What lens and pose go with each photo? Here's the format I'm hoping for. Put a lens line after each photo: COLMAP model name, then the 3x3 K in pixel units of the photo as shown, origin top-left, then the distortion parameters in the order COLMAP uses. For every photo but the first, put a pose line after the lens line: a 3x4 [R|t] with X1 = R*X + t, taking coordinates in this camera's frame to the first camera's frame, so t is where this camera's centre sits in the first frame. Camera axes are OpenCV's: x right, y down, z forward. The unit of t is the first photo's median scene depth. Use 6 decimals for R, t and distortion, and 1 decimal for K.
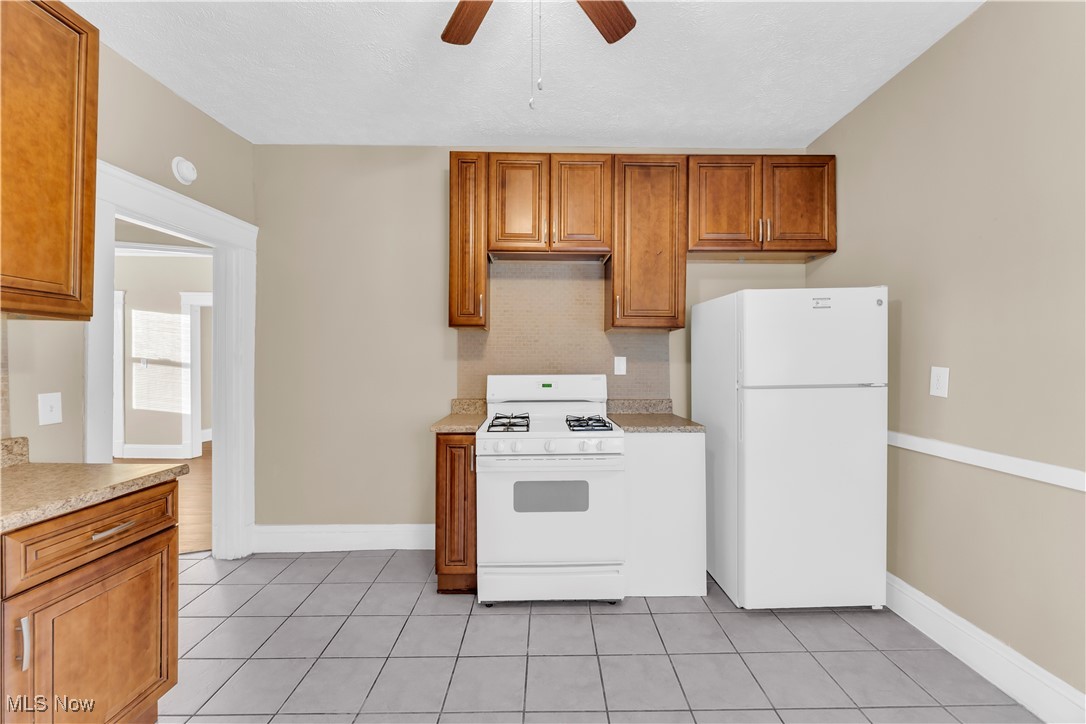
lens RADIAL K [[440.1, 0, 550.1], [0, 440.1, 361.7], [0, 0, 1]] dist [0.003625, 0.000395]
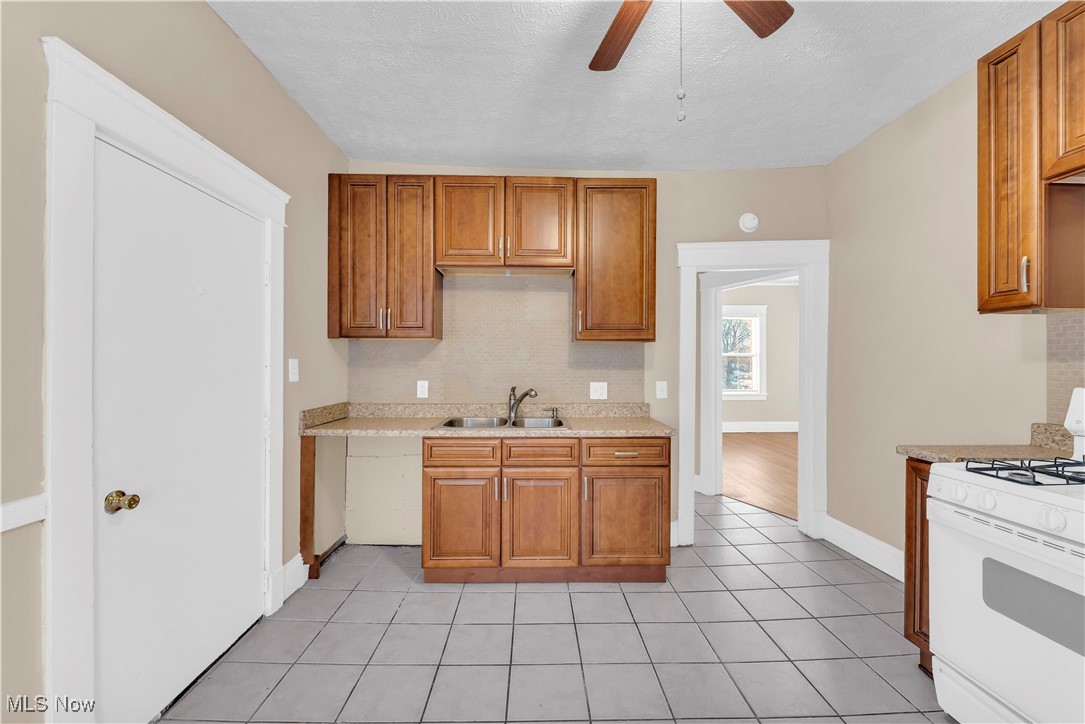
lens RADIAL K [[439.7, 0, 547.8], [0, 439.7, 364.1], [0, 0, 1]] dist [0.003625, 0.000395]
pose [[0.017845, -0.001710, -0.999839, 0.785221], [0.000030, 0.999999, -0.001710, 0.002329], [0.999841, 0.000001, 0.017845, 0.561889]]
